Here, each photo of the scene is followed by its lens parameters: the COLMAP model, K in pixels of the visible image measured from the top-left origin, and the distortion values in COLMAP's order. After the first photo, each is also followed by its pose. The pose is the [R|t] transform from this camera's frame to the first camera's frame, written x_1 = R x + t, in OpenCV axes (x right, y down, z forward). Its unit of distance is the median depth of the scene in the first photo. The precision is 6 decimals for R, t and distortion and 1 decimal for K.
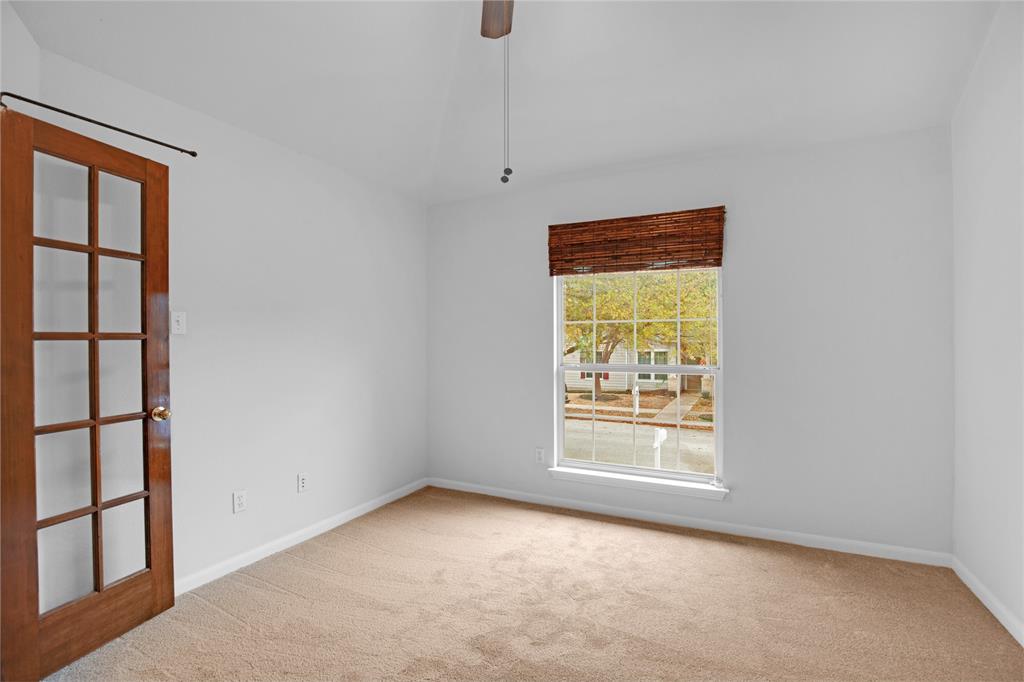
lens RADIAL K [[467.8, 0, 517.8], [0, 467.8, 343.4], [0, 0, 1]] dist [-0.037227, 0.007097]
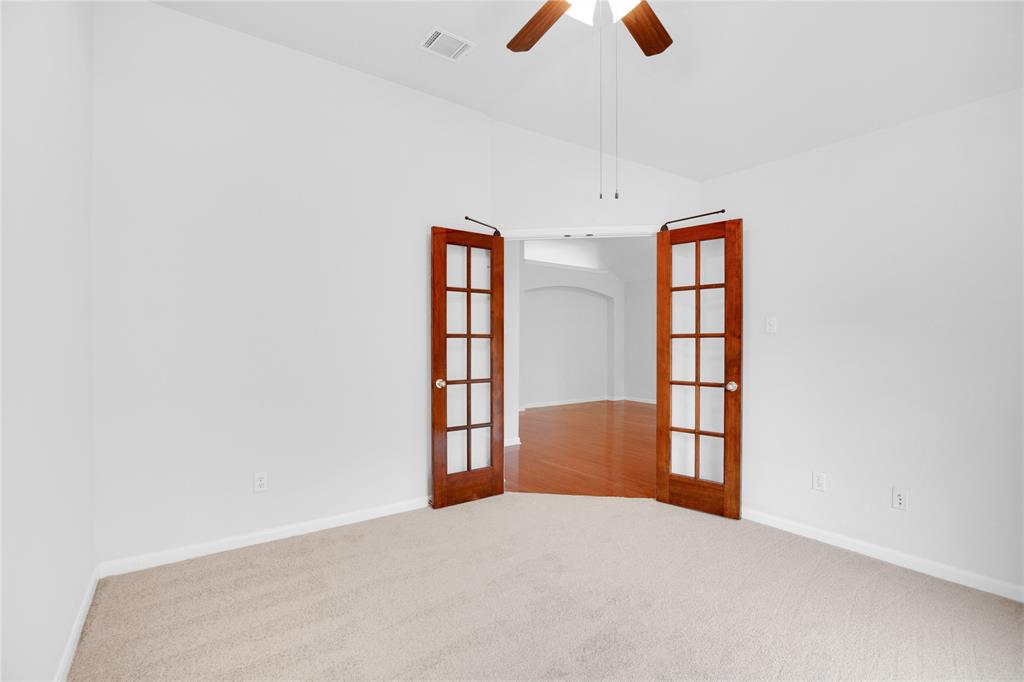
lens RADIAL K [[467.8, 0, 517.8], [0, 467.8, 343.4], [0, 0, 1]] dist [-0.037227, 0.007097]
pose [[-0.460107, 0.001404, -0.887862, 0.931224], [-0.007152, 0.999960, 0.005288, 0.009591], [0.887835, 0.008783, -0.460079, 1.109730]]
